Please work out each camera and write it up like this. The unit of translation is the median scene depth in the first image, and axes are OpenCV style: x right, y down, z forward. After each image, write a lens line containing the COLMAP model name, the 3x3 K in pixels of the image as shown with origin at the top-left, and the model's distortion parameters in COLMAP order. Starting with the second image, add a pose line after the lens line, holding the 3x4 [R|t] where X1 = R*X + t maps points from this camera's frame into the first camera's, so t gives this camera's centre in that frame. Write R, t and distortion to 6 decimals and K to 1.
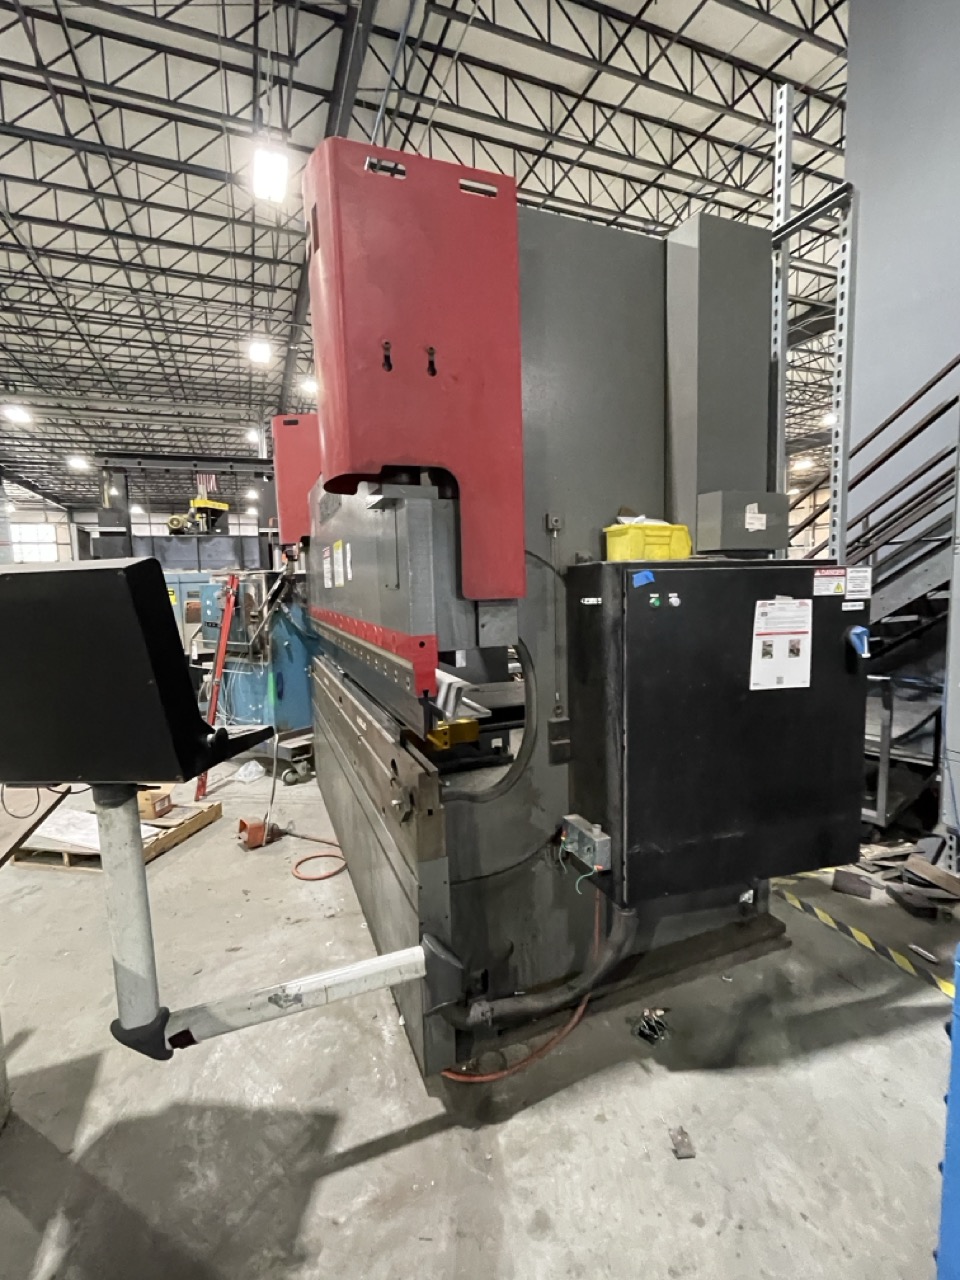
lens RADIAL K [[566.3, 0, 477.5], [0, 566.3, 633.0], [0, 0, 1]] dist [-0.002853, 0.002693]
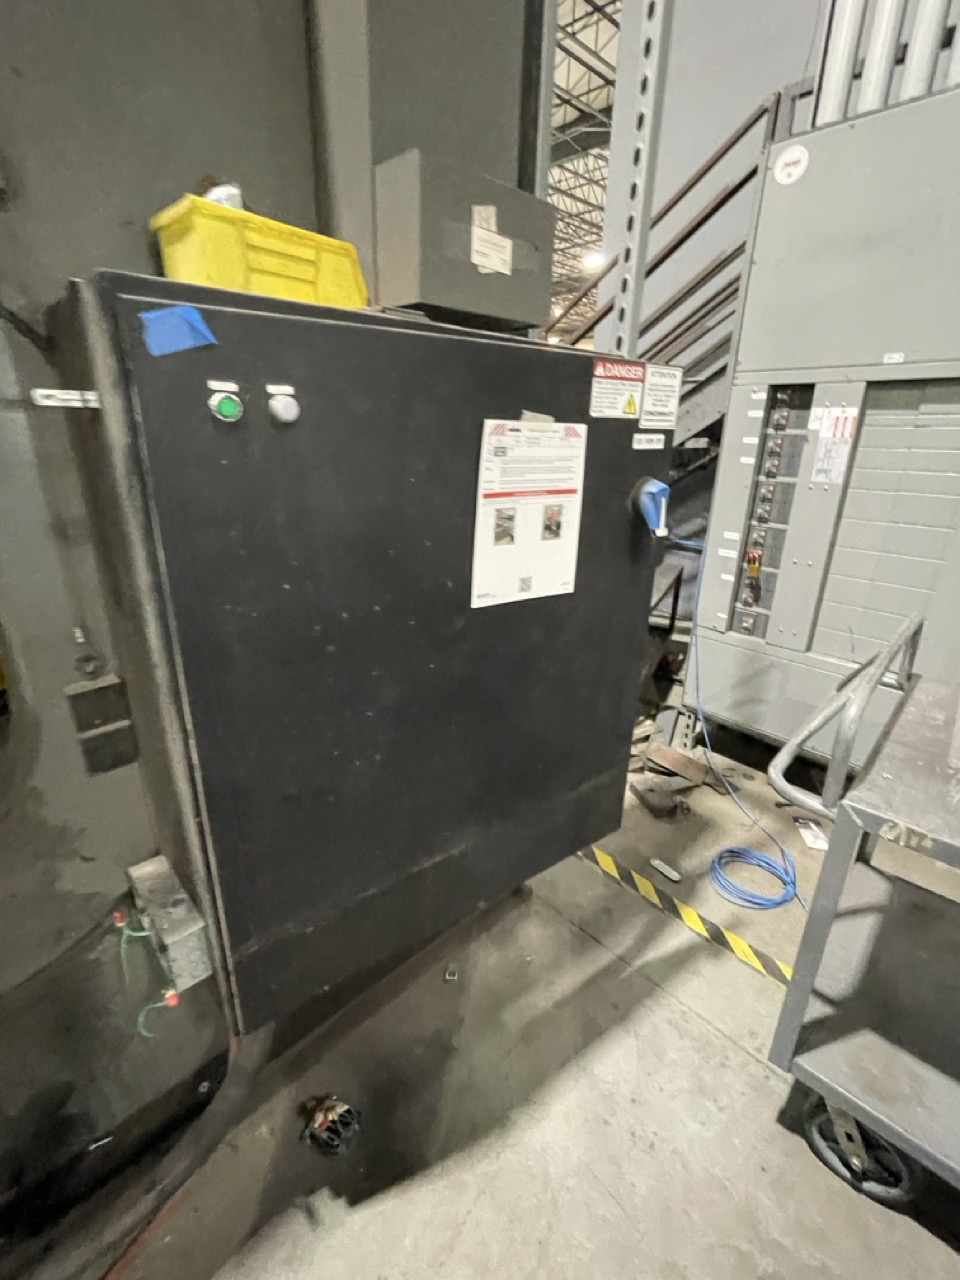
lens RADIAL K [[566.3, 0, 477.4], [0, 566.3, 633.3], [0, 0, 1]] dist [-0.002853, 0.002693]
pose [[0.925139, -0.088978, 0.369055, 0.271815], [-0.009268, 0.966562, 0.256267, -0.006623], [-0.379516, -0.240503, 0.893379, 0.494728]]
